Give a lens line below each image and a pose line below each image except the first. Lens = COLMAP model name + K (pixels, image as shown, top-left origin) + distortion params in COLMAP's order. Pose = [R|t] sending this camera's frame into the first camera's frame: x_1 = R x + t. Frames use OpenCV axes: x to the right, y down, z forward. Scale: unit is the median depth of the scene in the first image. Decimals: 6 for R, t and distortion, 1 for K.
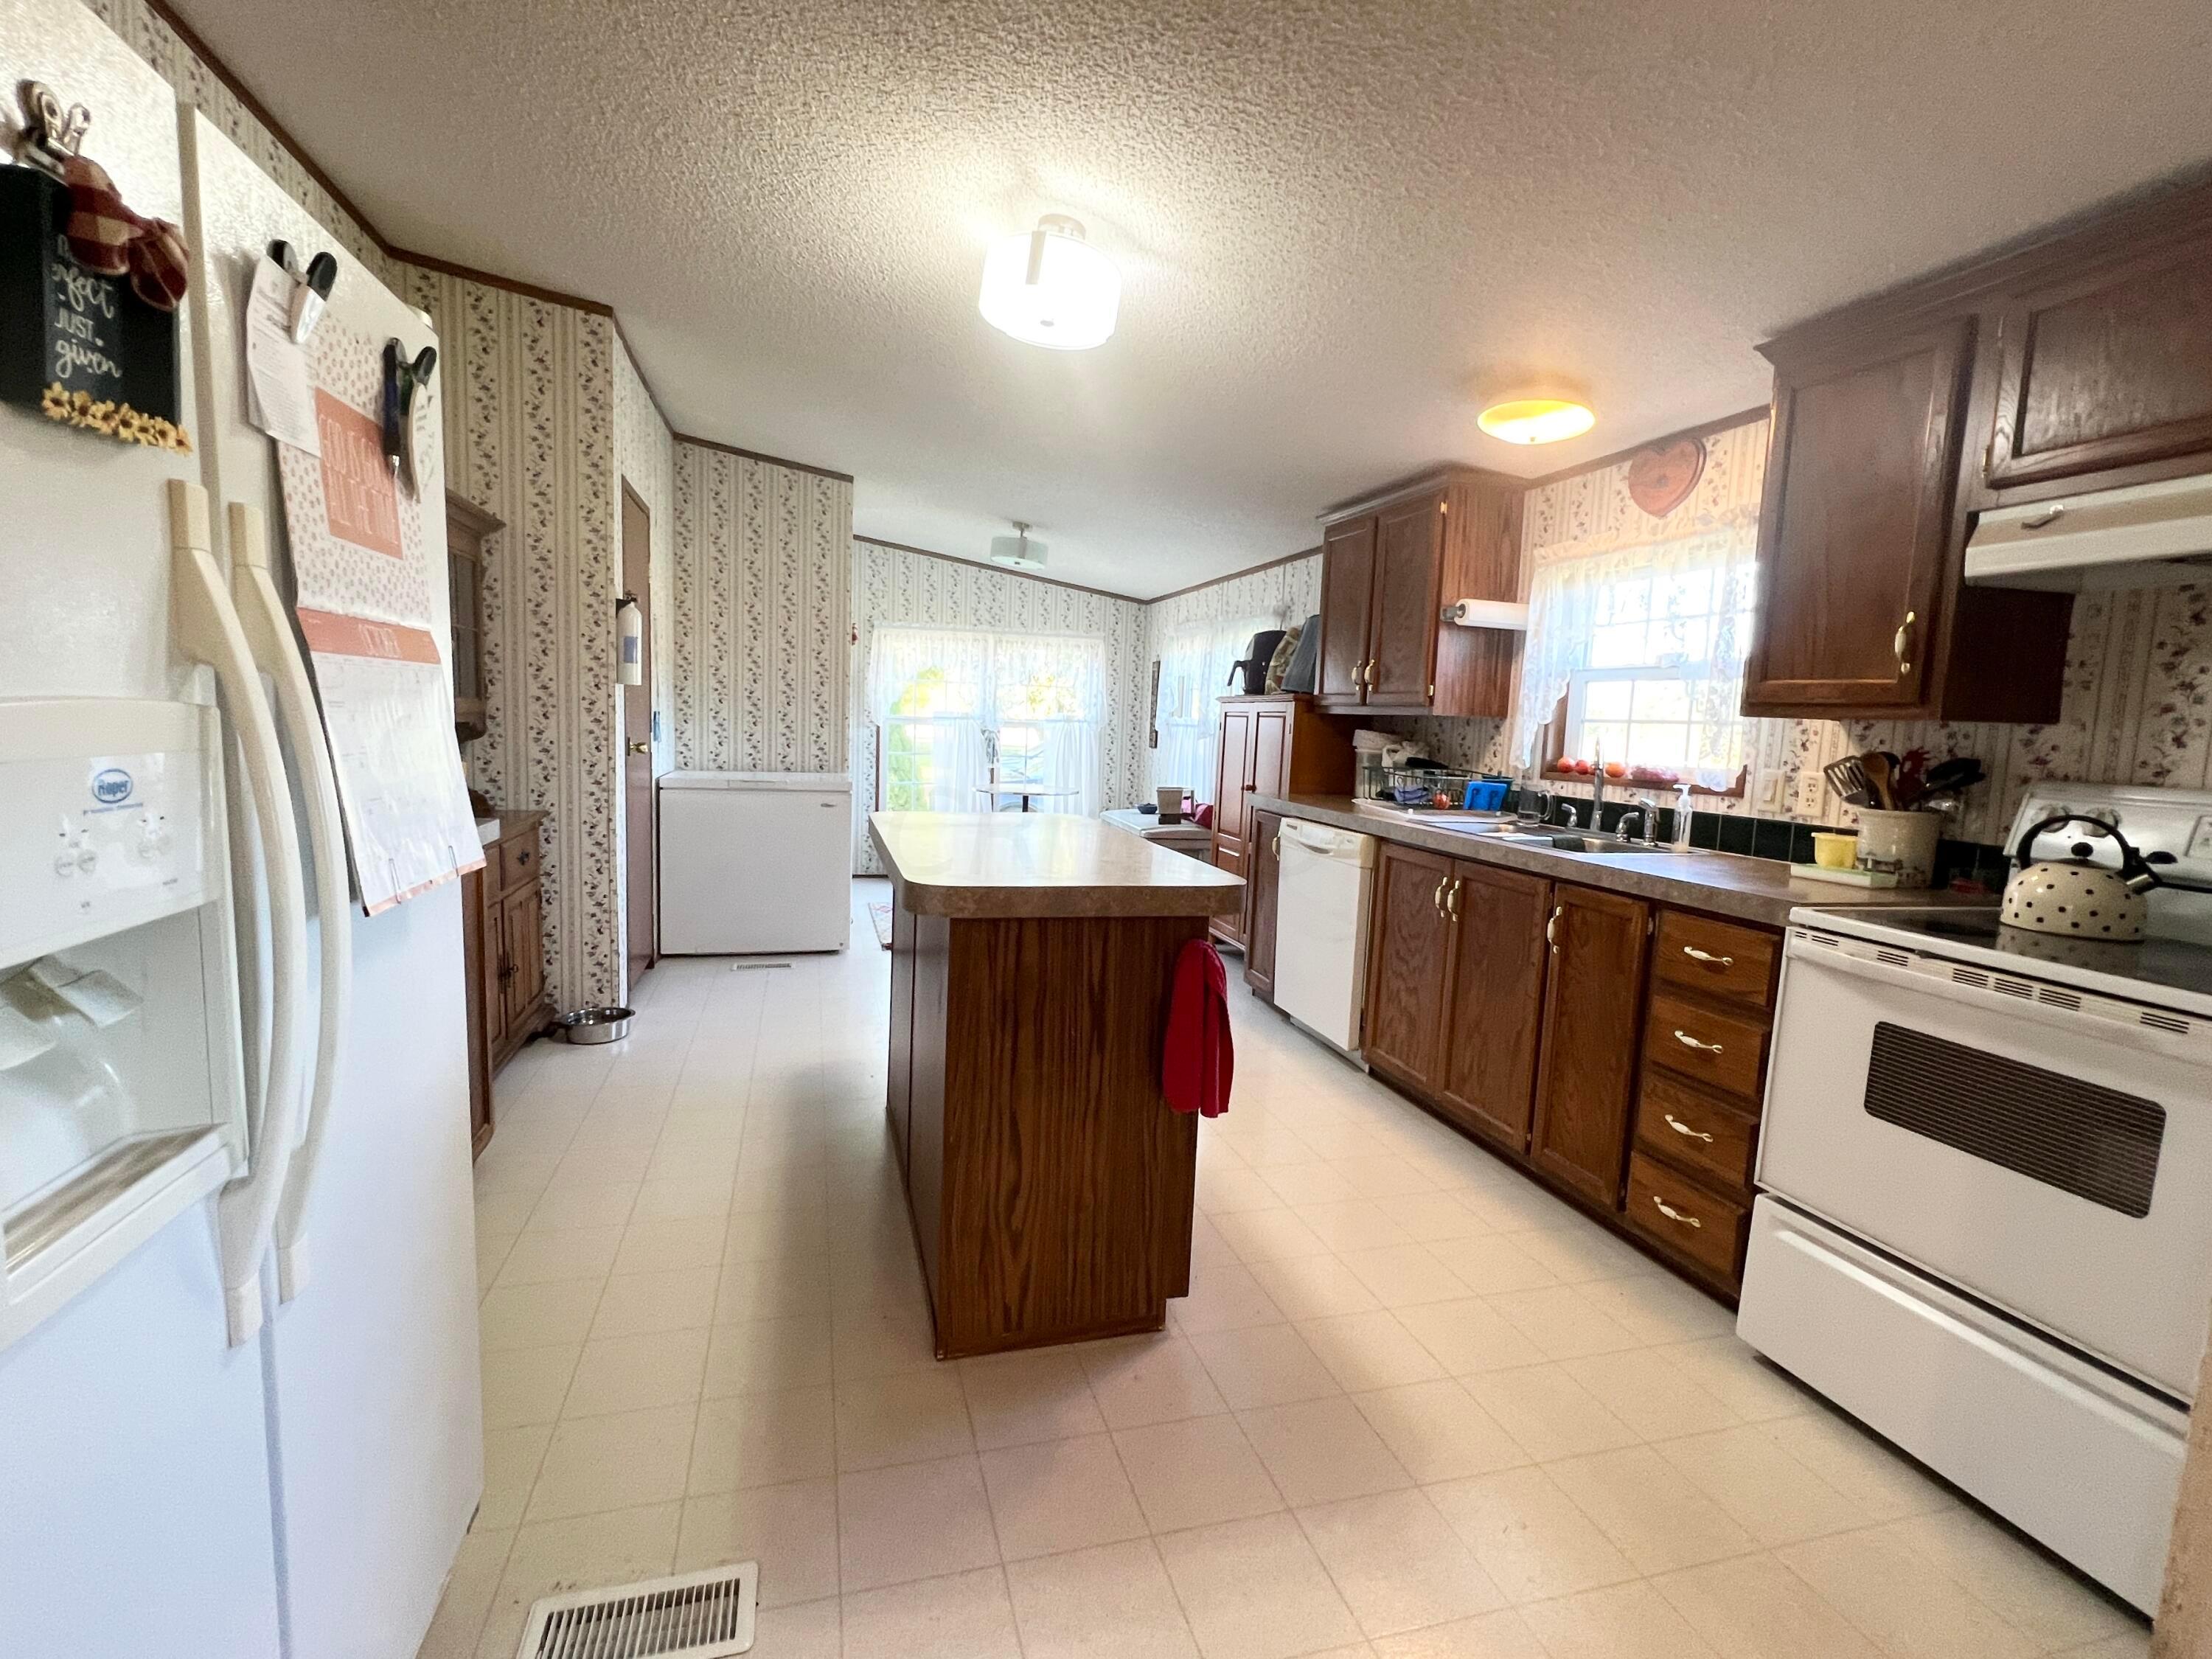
lens RADIAL K [[970.2, 0, 1101.4], [0, 970.2, 824.2], [0, 0, 1]] dist [-0.000898, -0.000053]
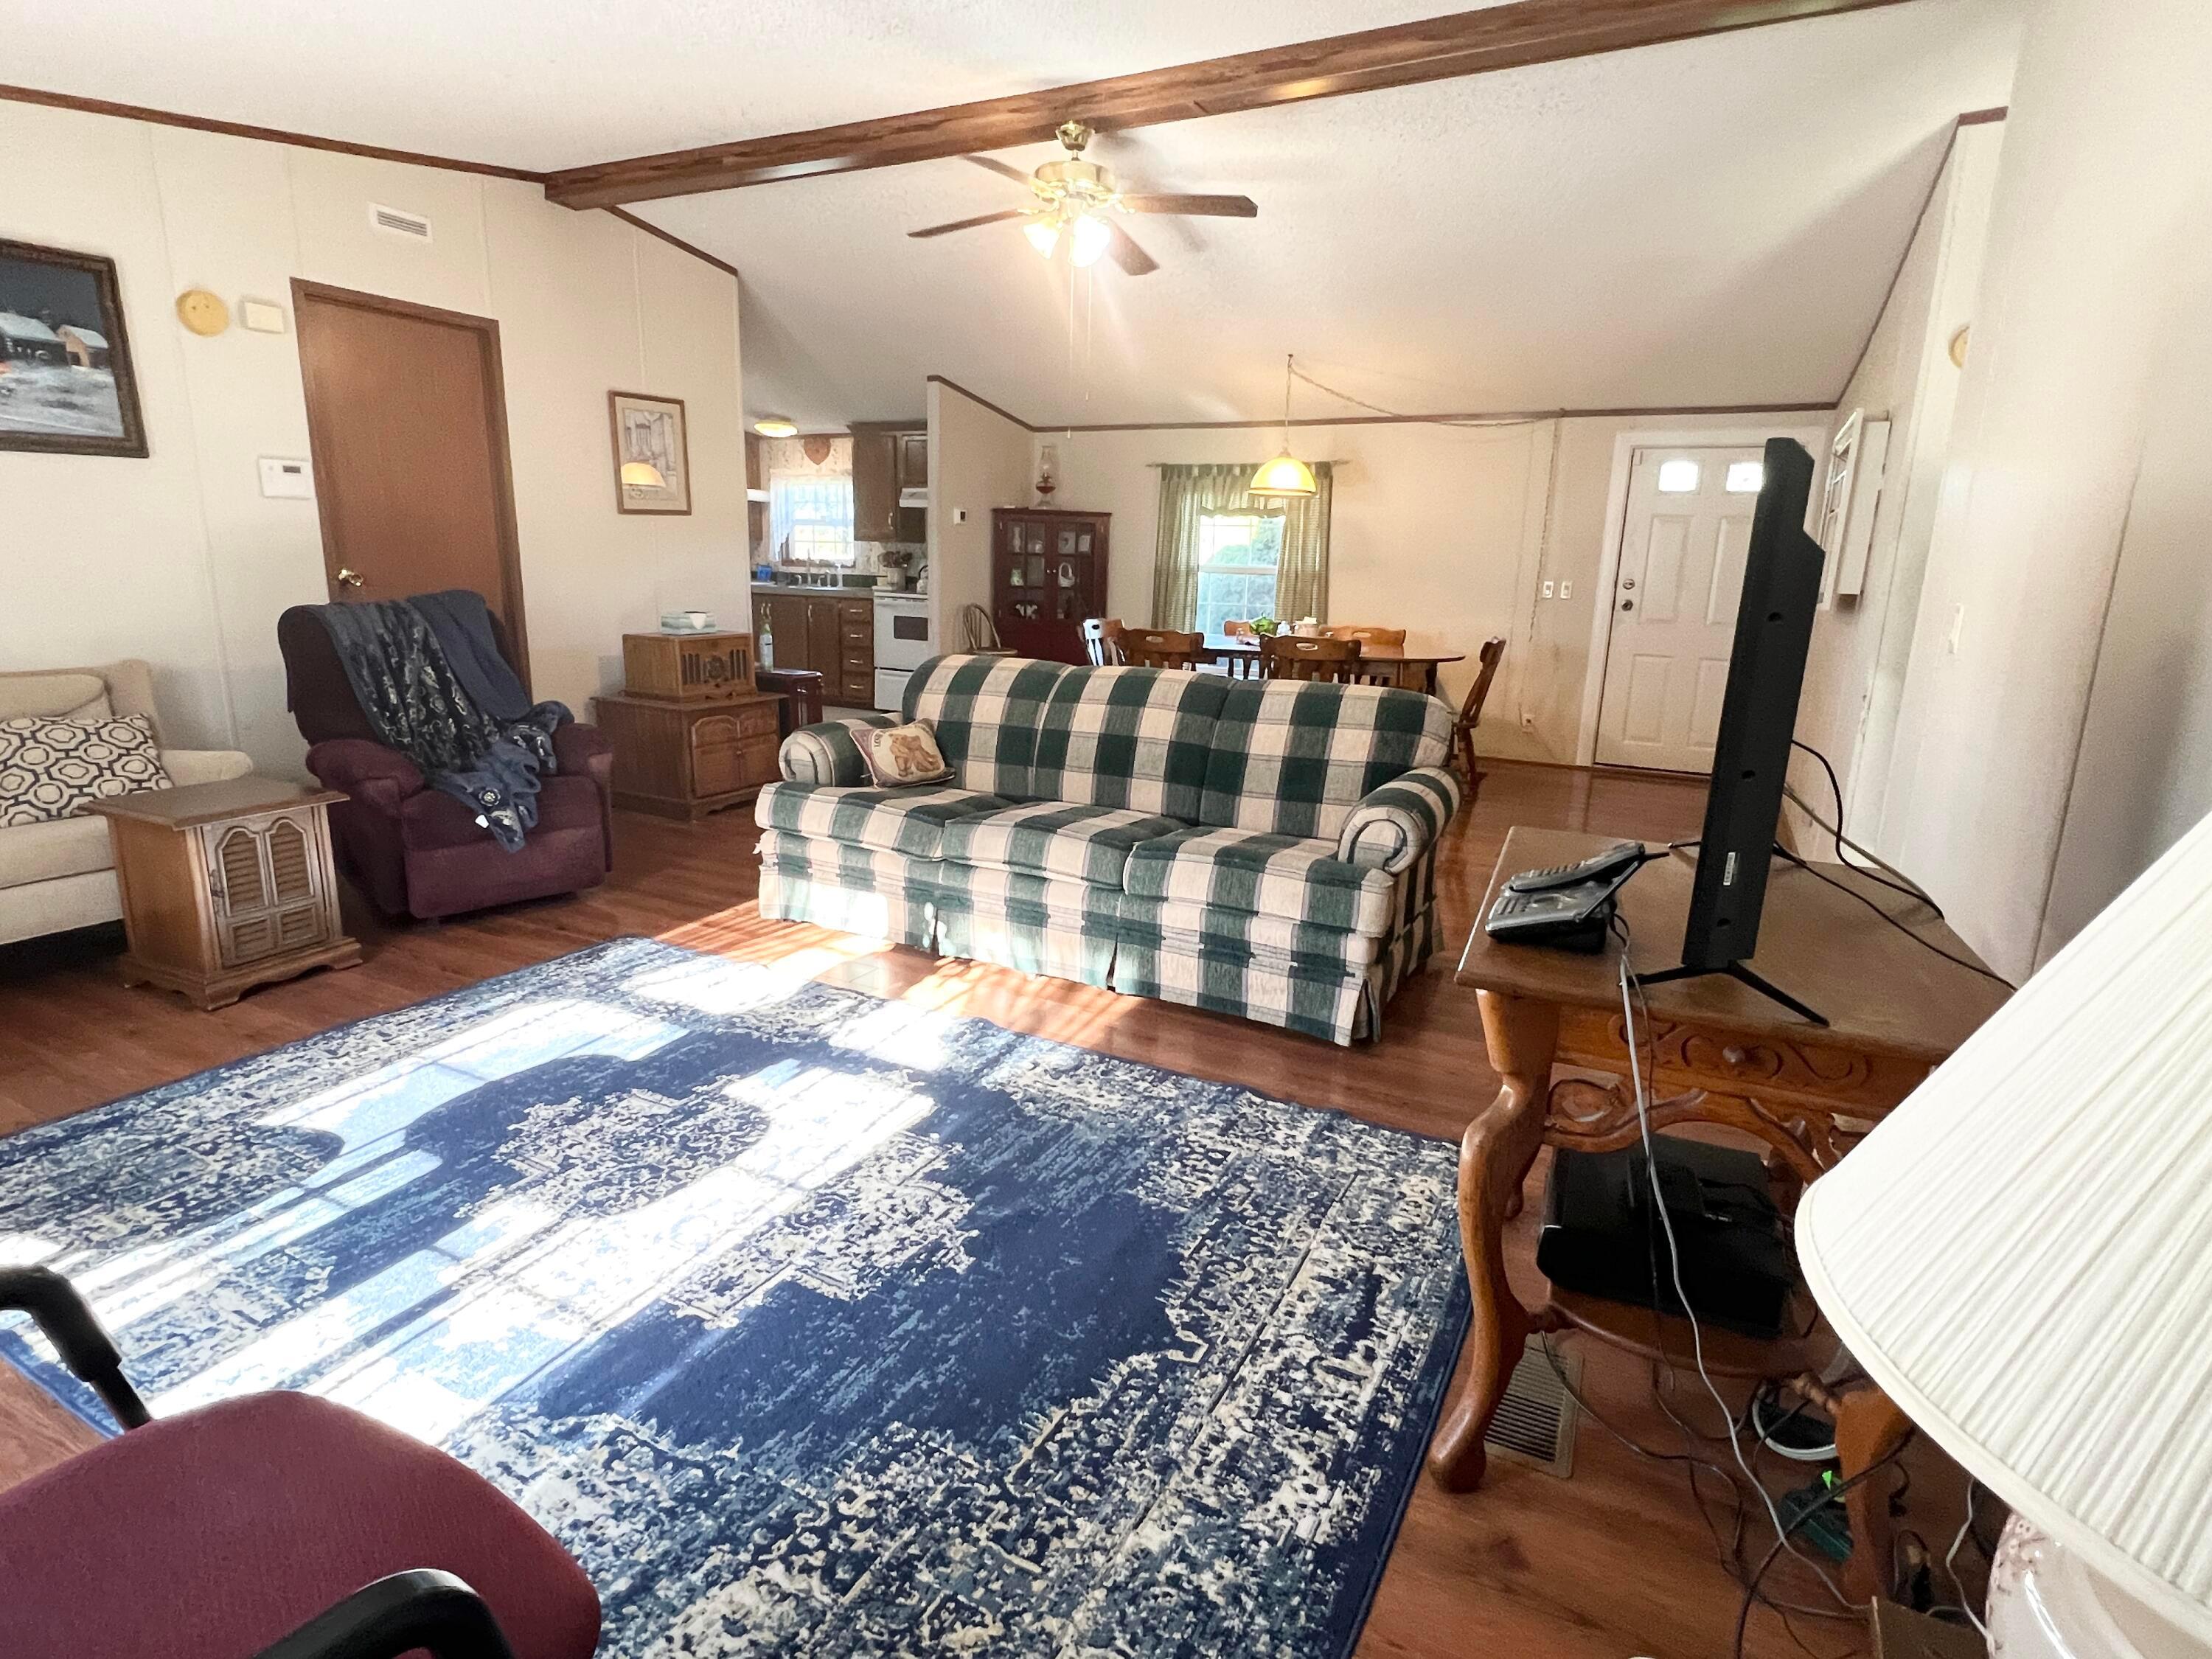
lens RADIAL K [[1110.1, 0, 1104.6], [0, 1110.1, 829.0], [0, 0, 1]] dist [-0.000479, -0.000018]
pose [[0.668972, -0.182592, 0.720512, -1.543619], [0.073366, 0.980845, 0.180448, 0.213916], [-0.739658, -0.067853, 0.669553, -2.052120]]
